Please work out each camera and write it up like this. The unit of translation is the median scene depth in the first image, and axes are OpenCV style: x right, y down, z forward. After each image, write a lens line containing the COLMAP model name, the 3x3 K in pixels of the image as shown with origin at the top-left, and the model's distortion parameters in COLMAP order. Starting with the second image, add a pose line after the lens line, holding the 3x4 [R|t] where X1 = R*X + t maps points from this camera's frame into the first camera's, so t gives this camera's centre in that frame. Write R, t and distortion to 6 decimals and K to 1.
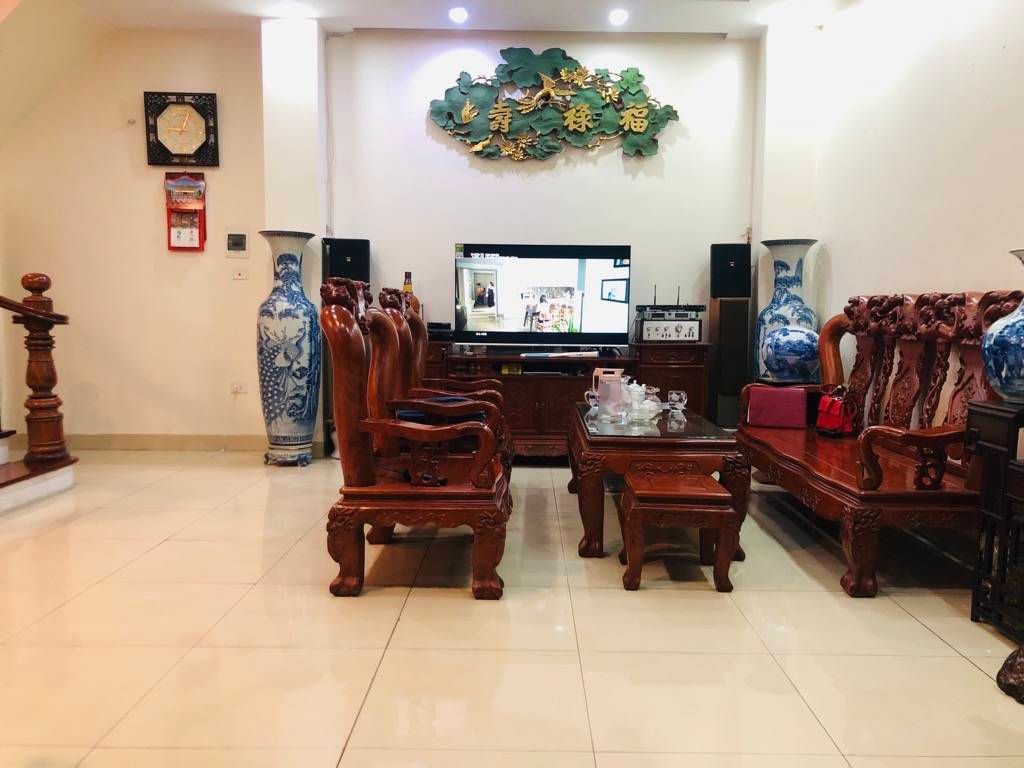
lens RADIAL K [[851.1, 0, 511.8], [0, 851.1, 384.3], [0, 0, 1]] dist [0.057436, 0.003875]
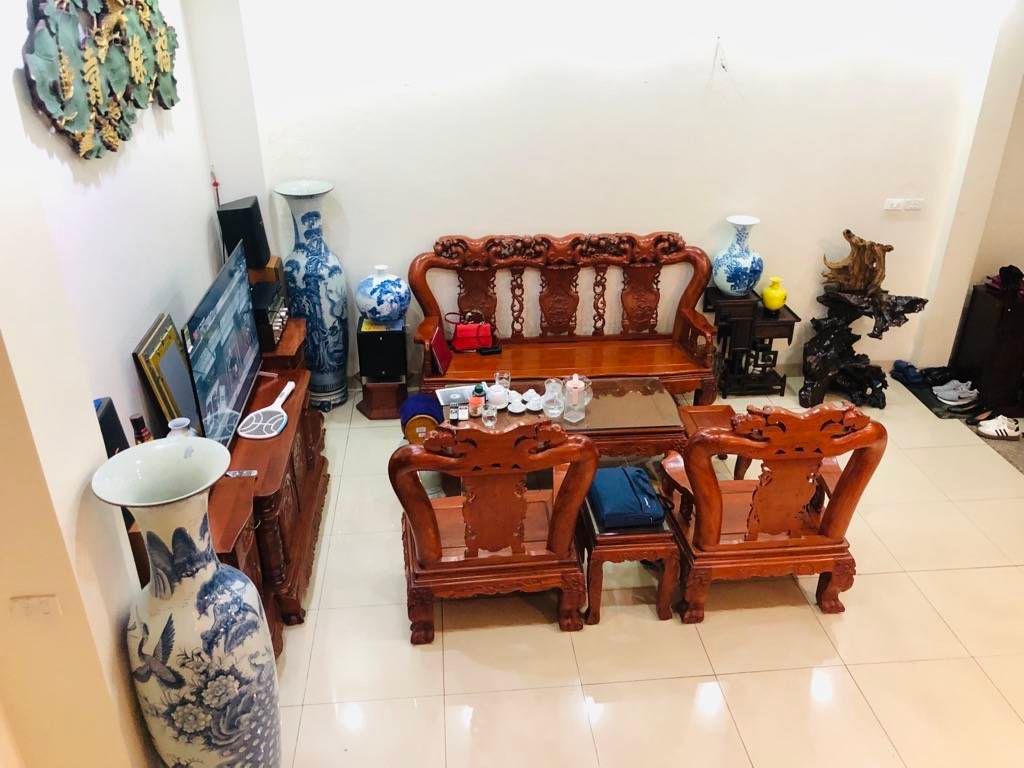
lens RADIAL K [[851.1, 0, 511.9], [0, 851.1, 384.2], [0, 0, 1]] dist [0.057436, 0.003875]
pose [[-0.109062, -0.447547, 0.887585, -0.676573], [0.089970, 0.884802, 0.457199, -0.401374], [-0.989955, 0.129719, -0.056232, 0.854472]]
